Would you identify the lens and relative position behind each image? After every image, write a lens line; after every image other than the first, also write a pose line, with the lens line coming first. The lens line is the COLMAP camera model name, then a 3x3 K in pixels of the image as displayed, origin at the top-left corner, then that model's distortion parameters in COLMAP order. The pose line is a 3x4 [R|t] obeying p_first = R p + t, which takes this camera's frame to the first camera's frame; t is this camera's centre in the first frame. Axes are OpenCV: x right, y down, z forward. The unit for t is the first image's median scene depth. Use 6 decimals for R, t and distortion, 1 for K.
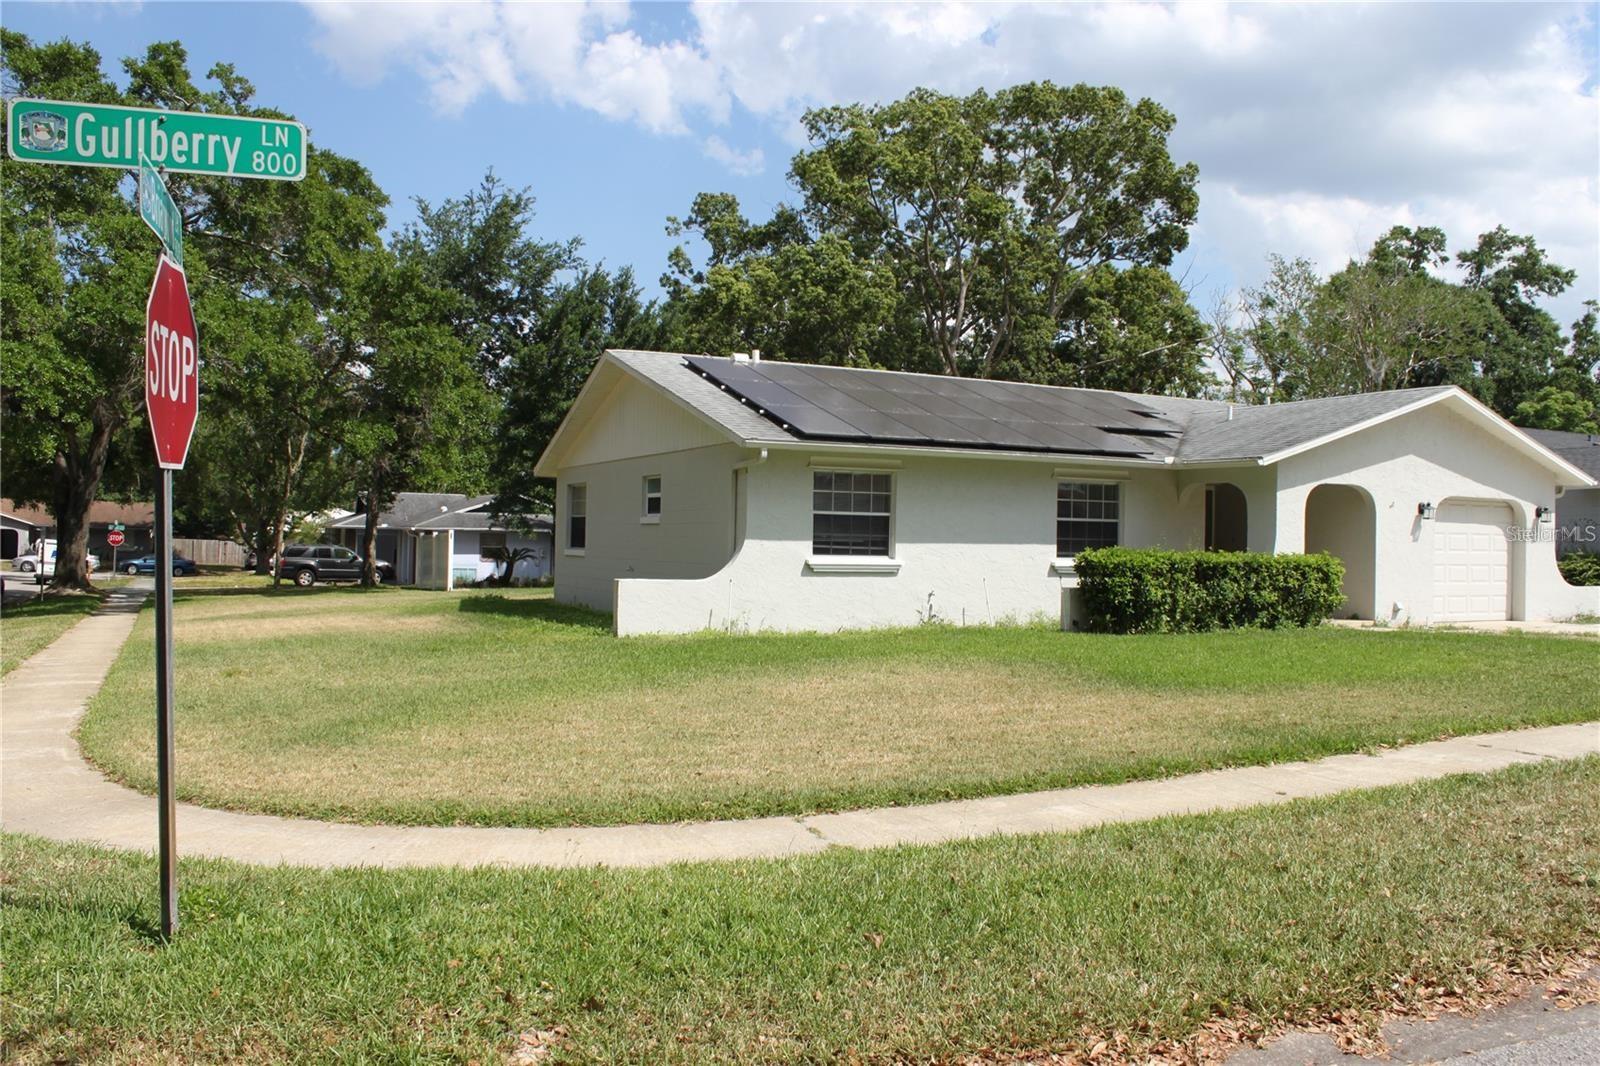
lens RADIAL K [[1327.9, 0, 799.1], [0, 1327.9, 501.6], [0, 0, 1]] dist [-0.207370, 0.228191]
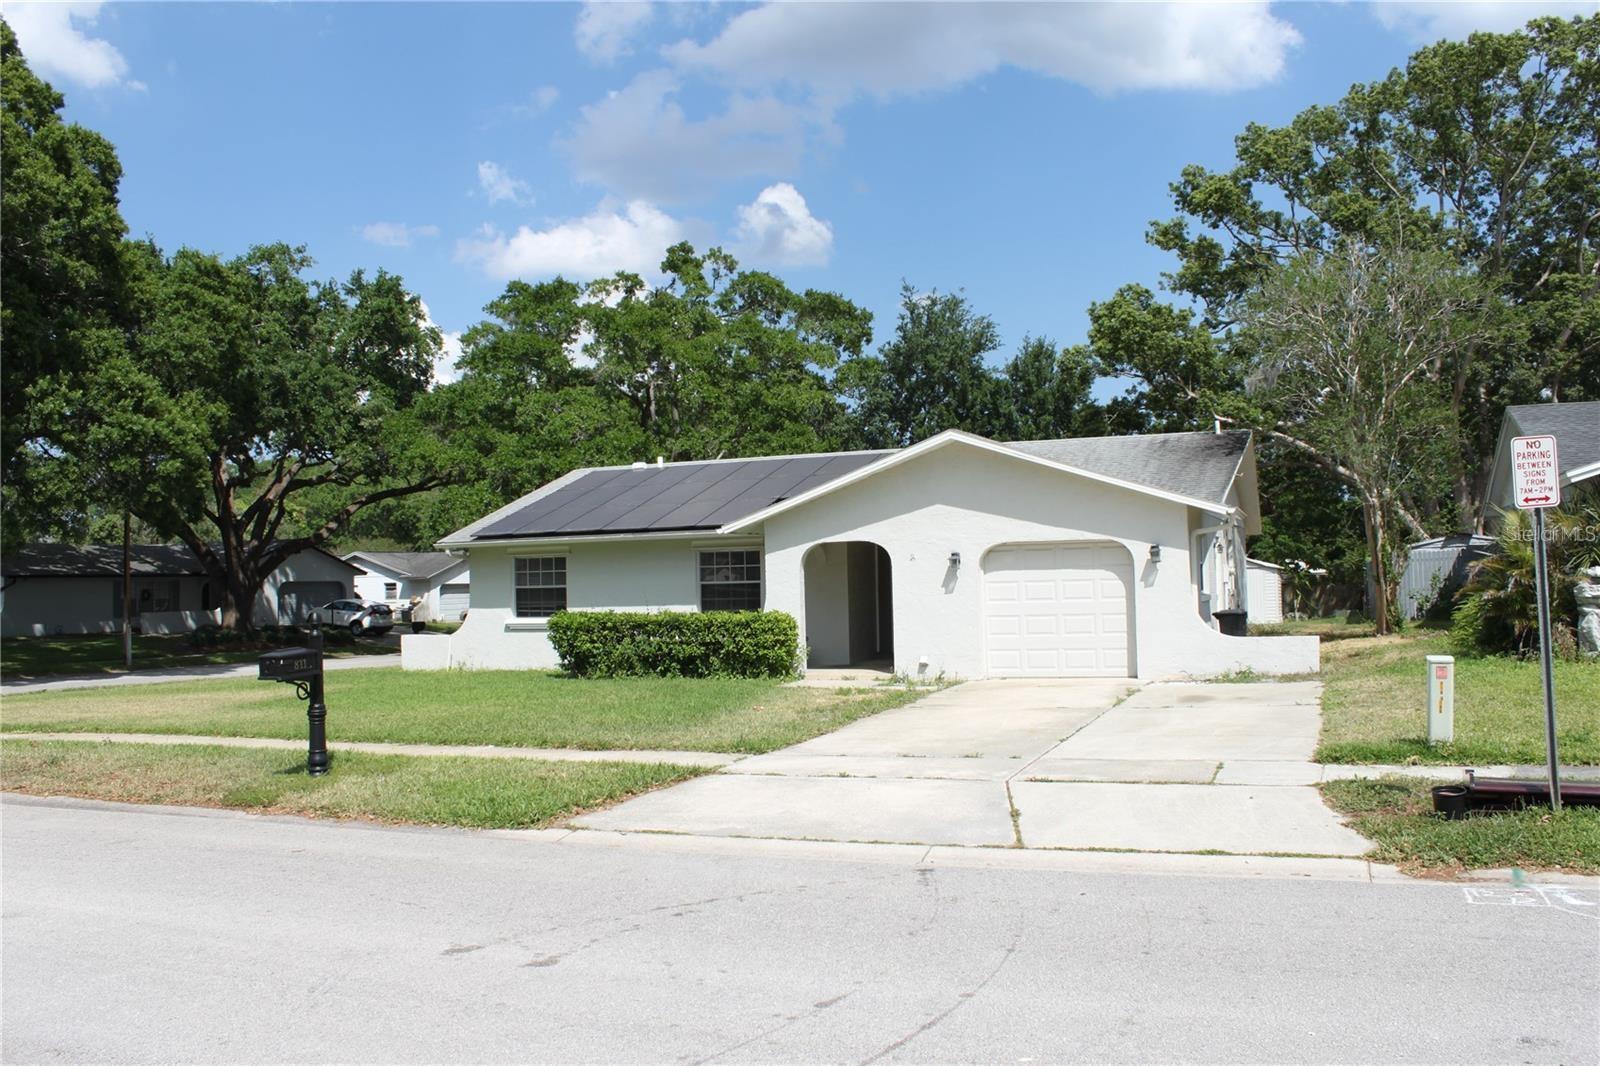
lens RADIAL K [[1327.9, 0, 799.1], [0, 1327.9, 501.6], [0, 0, 1]] dist [-0.207370, 0.228191]
pose [[0.676485, -0.080433, -0.732051, 1.228644], [0.053297, 0.996759, -0.060265, 0.017352], [0.734526, 0.001753, 0.678579, 0.257182]]
